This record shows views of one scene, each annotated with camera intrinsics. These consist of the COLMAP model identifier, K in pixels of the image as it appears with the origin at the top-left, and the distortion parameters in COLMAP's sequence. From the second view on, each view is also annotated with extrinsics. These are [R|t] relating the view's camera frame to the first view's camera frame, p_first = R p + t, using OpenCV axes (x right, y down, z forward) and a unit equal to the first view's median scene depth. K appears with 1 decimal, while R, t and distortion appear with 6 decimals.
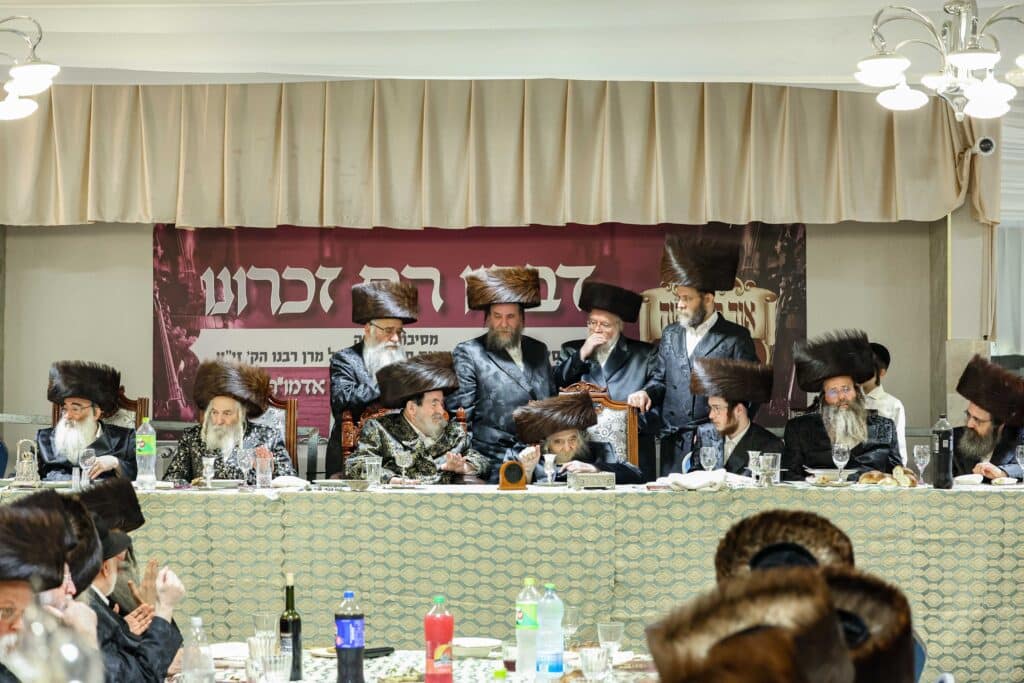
lens RADIAL K [[2092.1, 0, 513.1], [0, 2092.1, 343.7], [0, 0, 1]] dist [-0.282972, 0.000000]
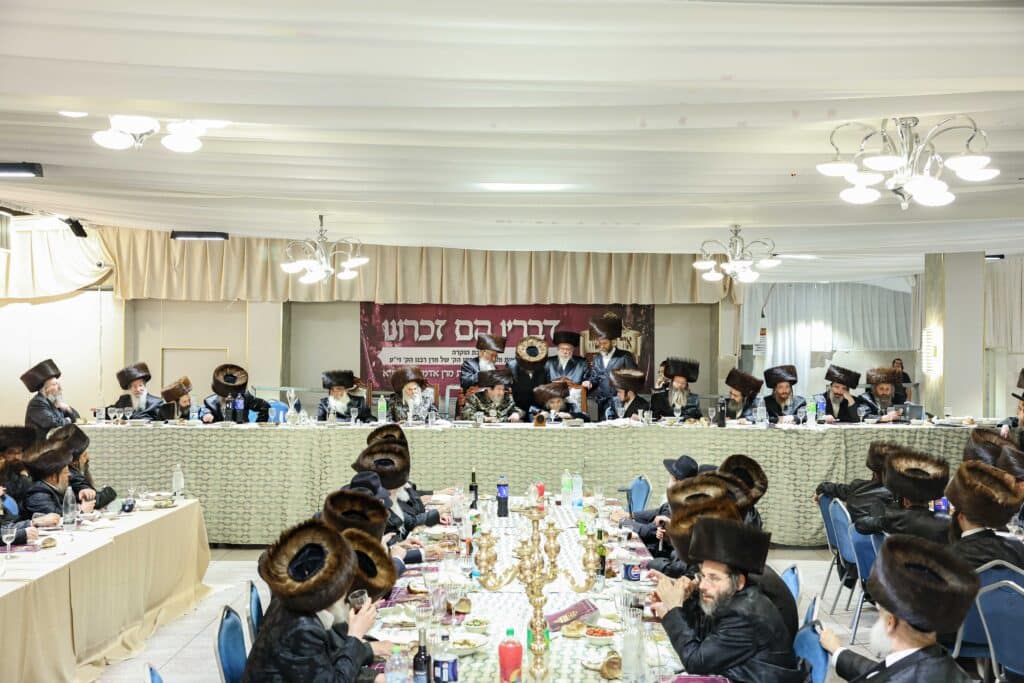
lens RADIAL K [[1138.1, 0, 512.6], [0, 1138.1, 336.5], [0, 0, 1]] dist [-0.023191, 0.000000]
pose [[0.998755, 0.004237, 0.049713, -0.077256], [-0.005185, 0.999807, 0.018957, -0.045419], [-0.049623, -0.019192, 0.998584, -0.231924]]
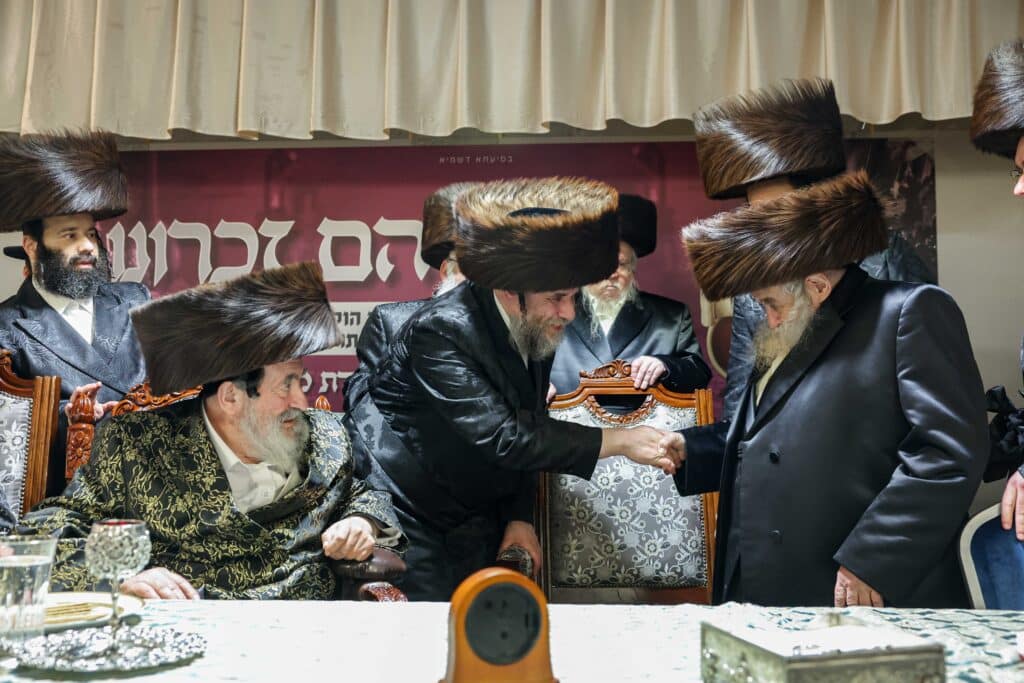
lens RADIAL K [[862.6, 0, 511.5], [0, 862.6, 343.1], [0, 0, 1]] dist [0.000715, -0.000390]
pose [[0.999591, 0.002711, -0.028463, 0.004134], [-0.004342, 0.998342, -0.057391, 0.025612], [0.028261, 0.057491, 0.997946, 0.749311]]
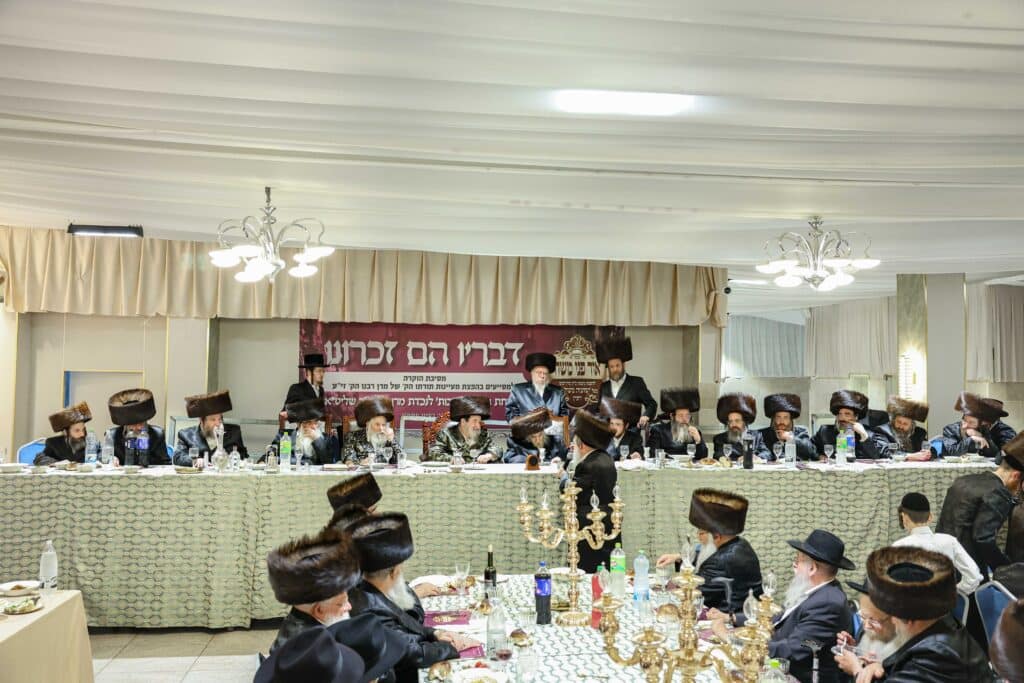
lens RADIAL K [[899.1, 0, 513.2], [0, 899.1, 328.3], [0, 0, 1]] dist [-0.070969, 0.075992]
pose [[0.983994, 0.017775, 0.177312, -0.134955], [-0.013886, 0.999636, -0.023152, -0.033350], [-0.177659, 0.020319, 0.983882, 0.146236]]
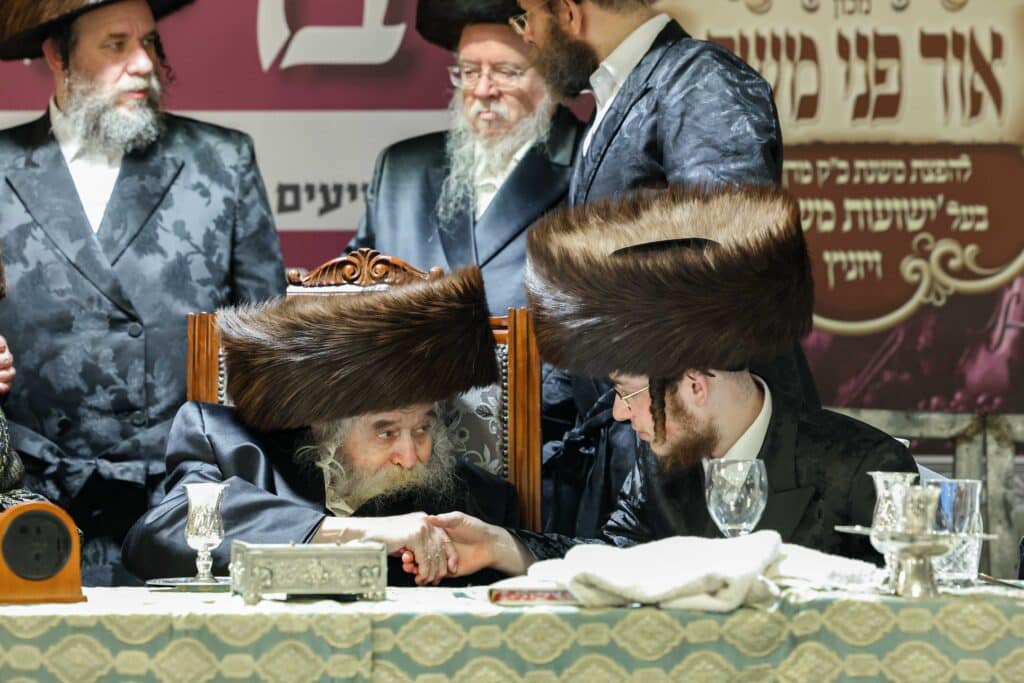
lens RADIAL K [[4606.5, 0, 510.4], [0, 4606.5, 338.2], [0, 0, 1]] dist [0.818391, 0.000000]
pose [[0.999344, 0.002436, -0.036140, 0.070588], [-0.002097, 0.999954, 0.009405, 0.022242], [0.036161, -0.009323, 0.999302, 0.295660]]
